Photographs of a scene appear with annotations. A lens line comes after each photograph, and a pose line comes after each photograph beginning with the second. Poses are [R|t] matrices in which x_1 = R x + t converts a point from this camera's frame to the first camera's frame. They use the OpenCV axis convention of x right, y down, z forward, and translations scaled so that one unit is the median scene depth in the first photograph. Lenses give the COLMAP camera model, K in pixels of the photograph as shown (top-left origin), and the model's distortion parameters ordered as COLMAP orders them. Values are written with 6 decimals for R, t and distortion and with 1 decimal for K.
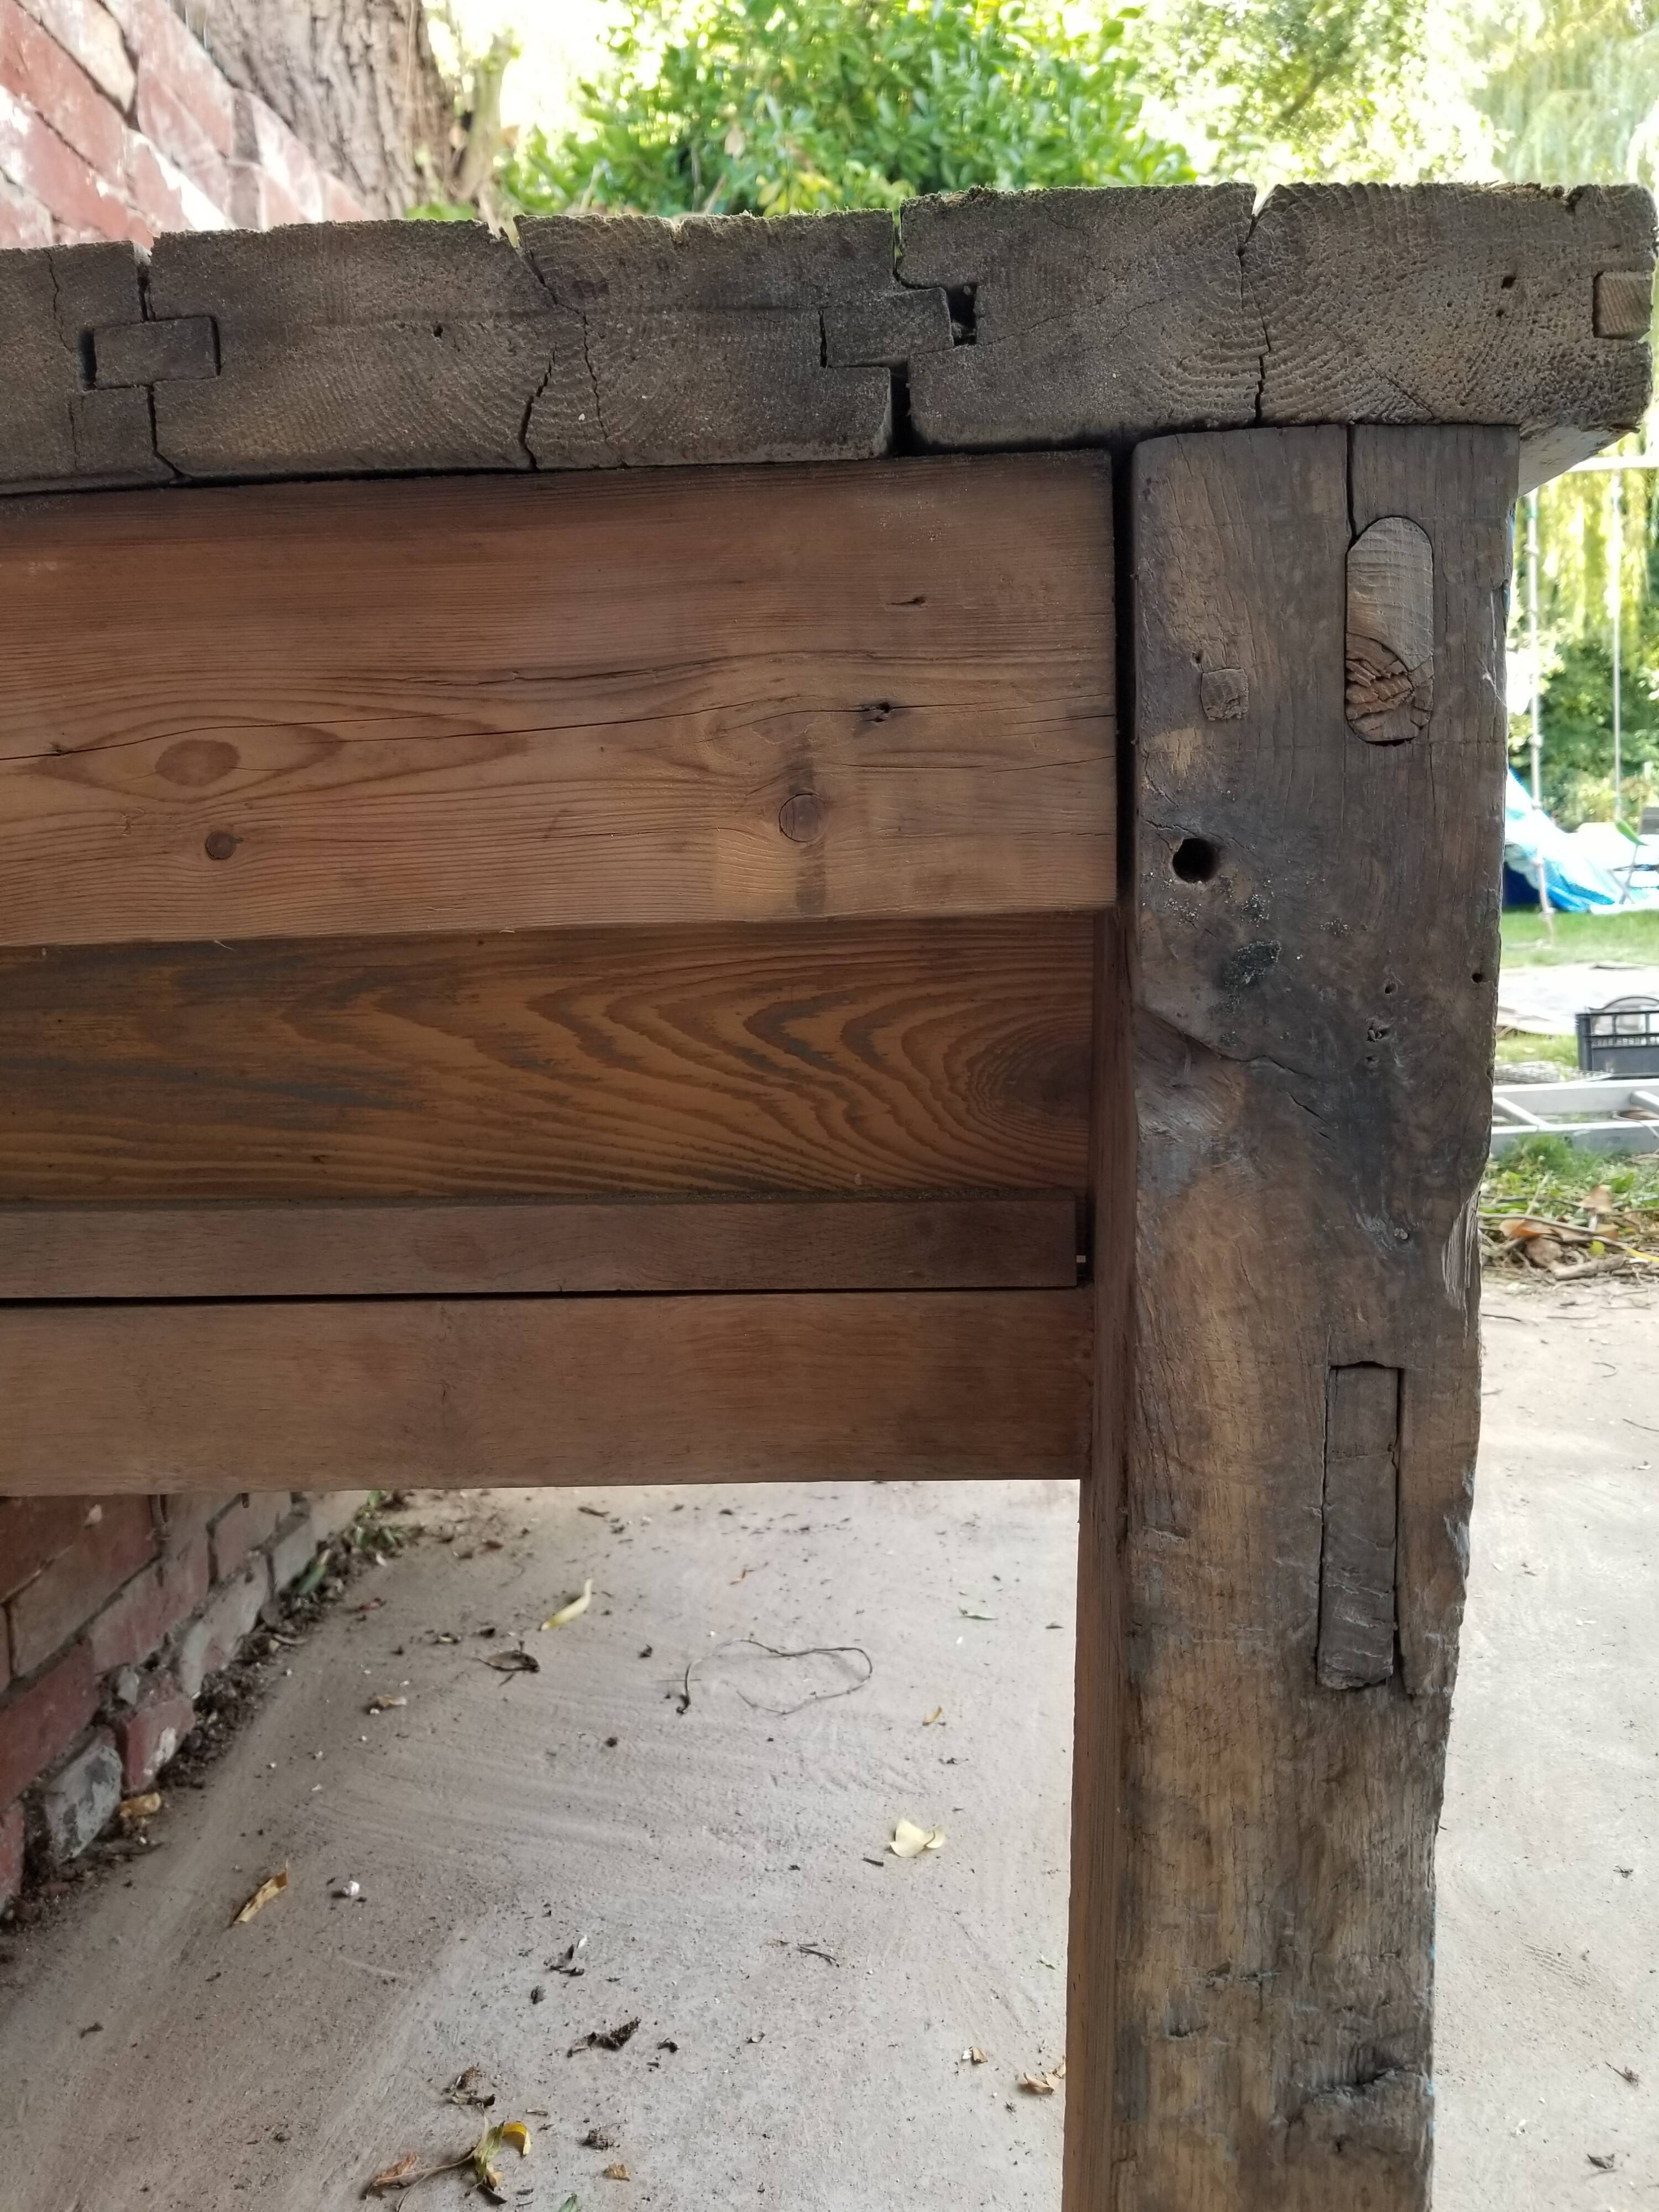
lens RADIAL K [[1747.4, 0, 860.6], [0, 1747.4, 1073.9], [0, 0, 1]] dist [0.034717, -0.071433]
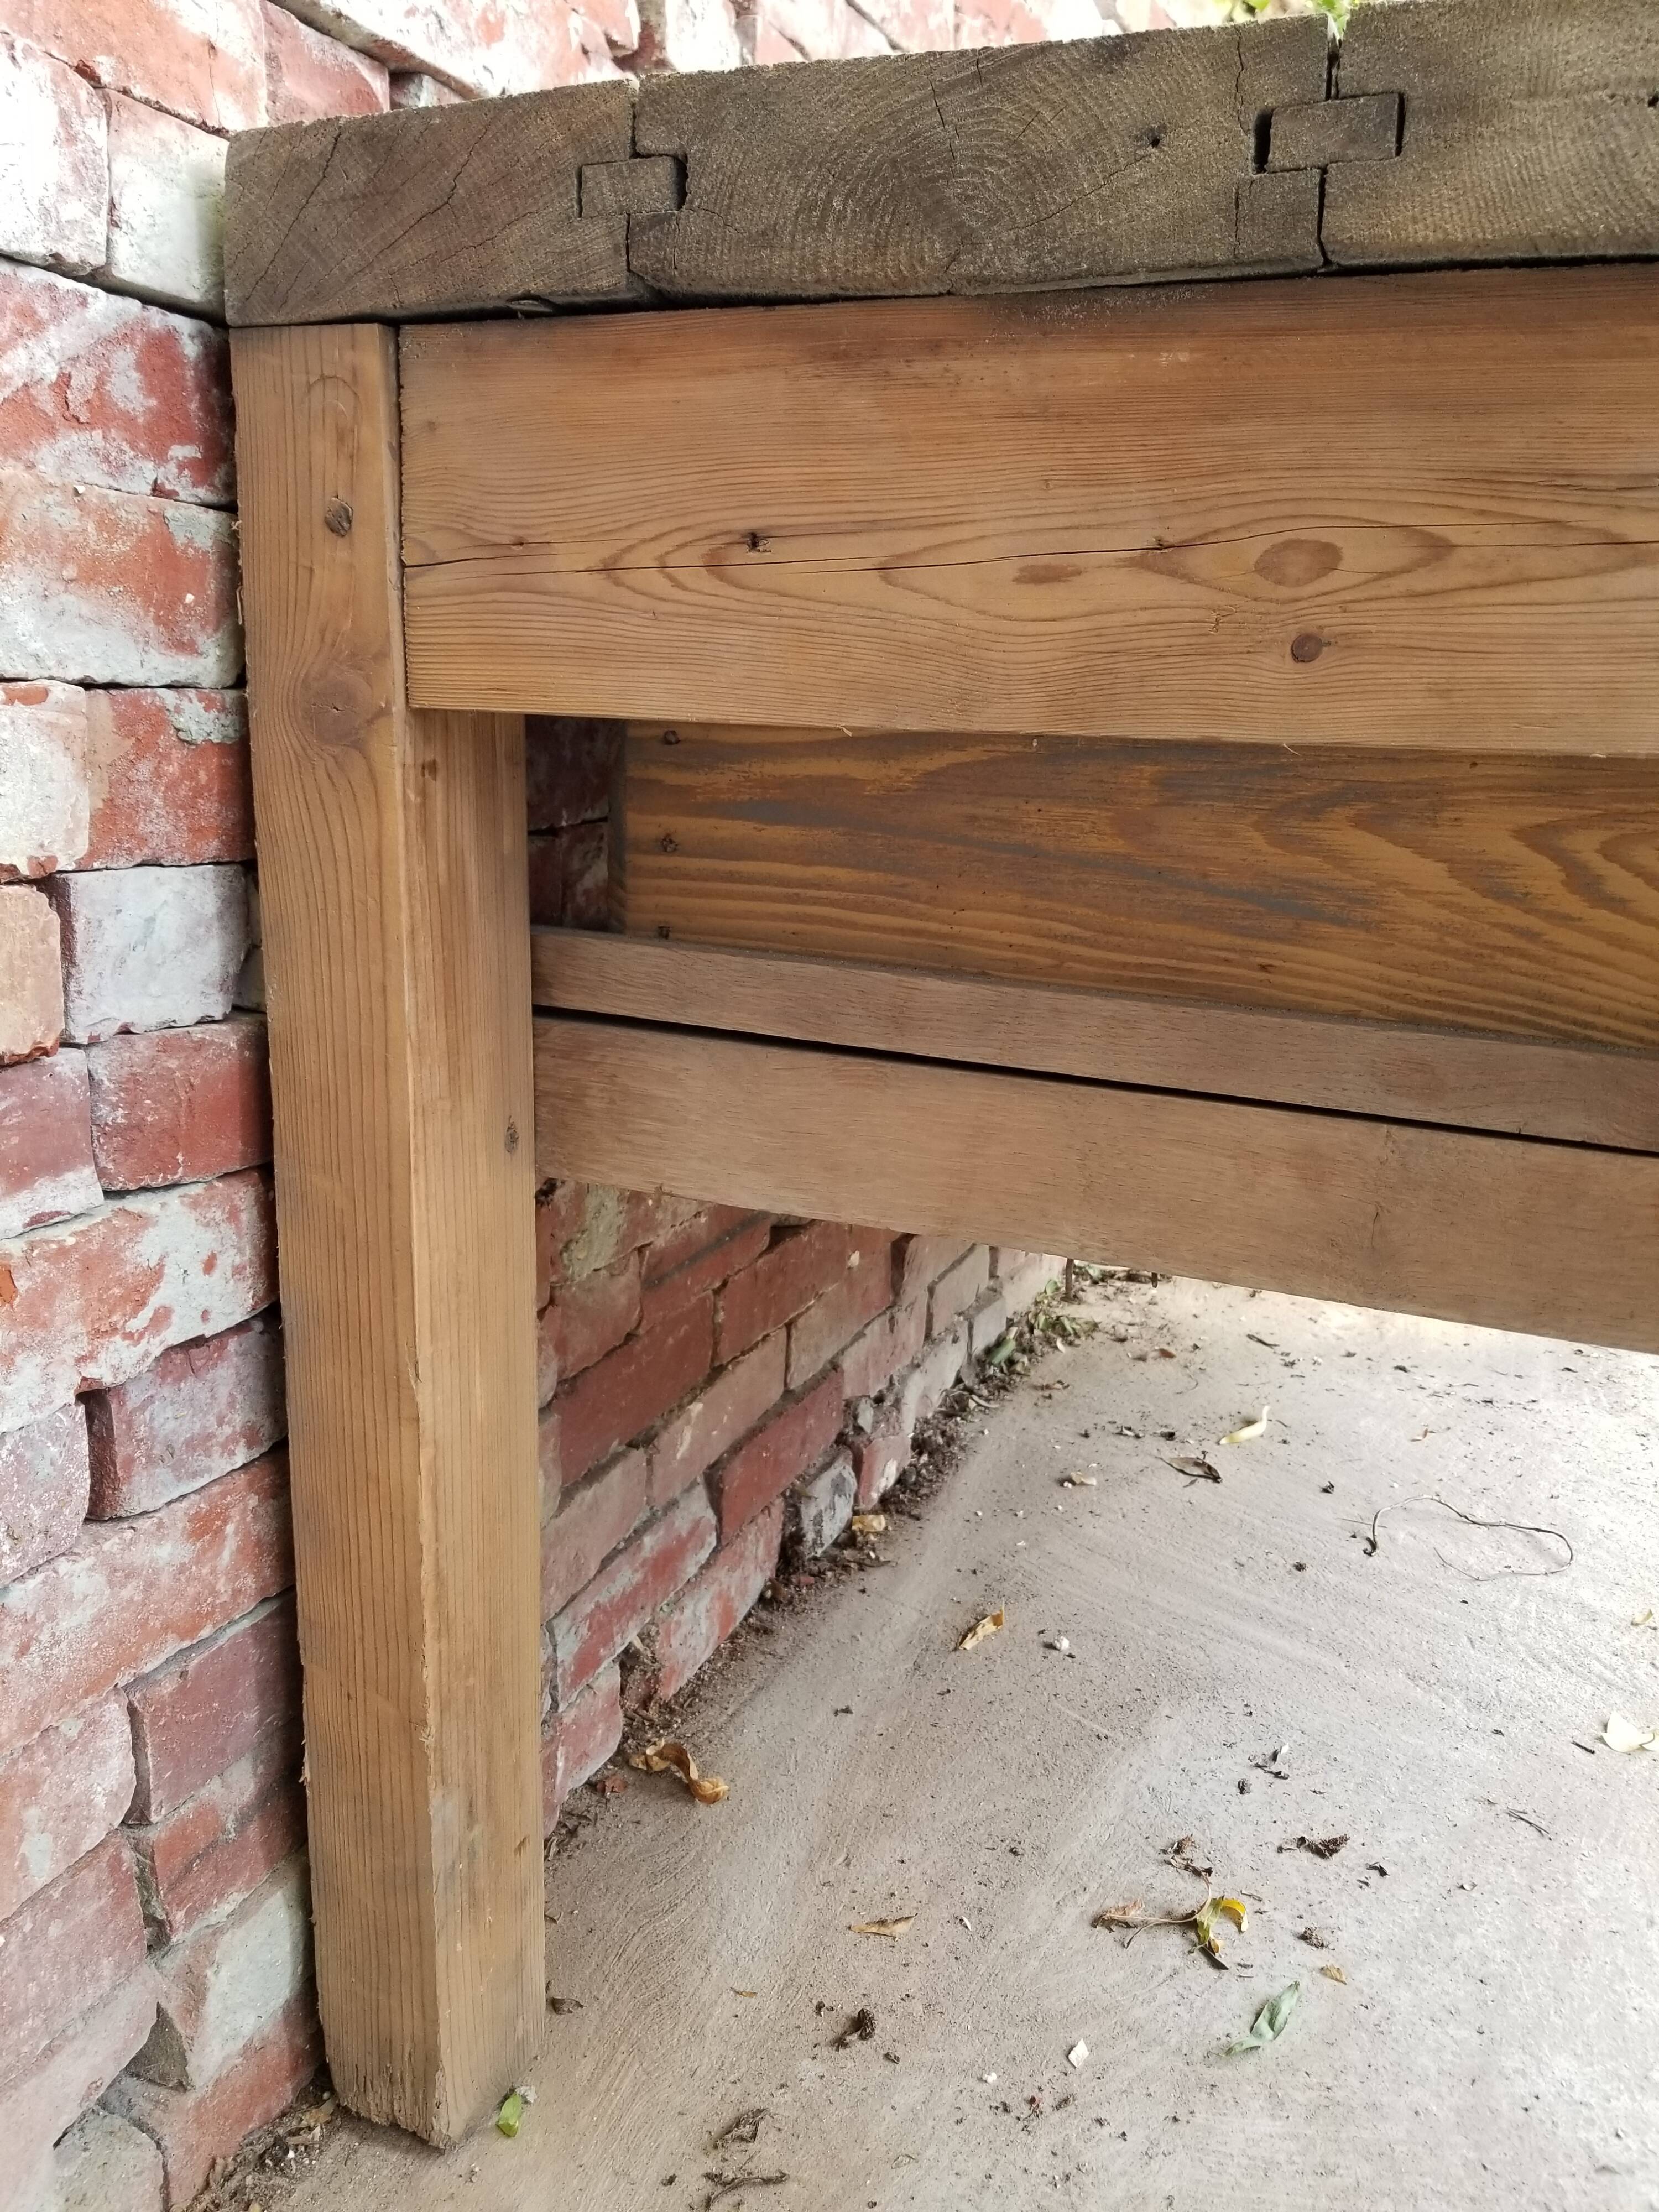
lens RADIAL K [[1747.4, 0, 857.3], [0, 1747.4, 1076.2], [0, 0, 1]] dist [0.034717, -0.071433]
pose [[0.936136, 0.139744, -0.322679, -0.202368], [-0.106330, 0.987179, 0.119042, 0.015633], [0.335177, -0.077129, 0.938993, -0.037128]]
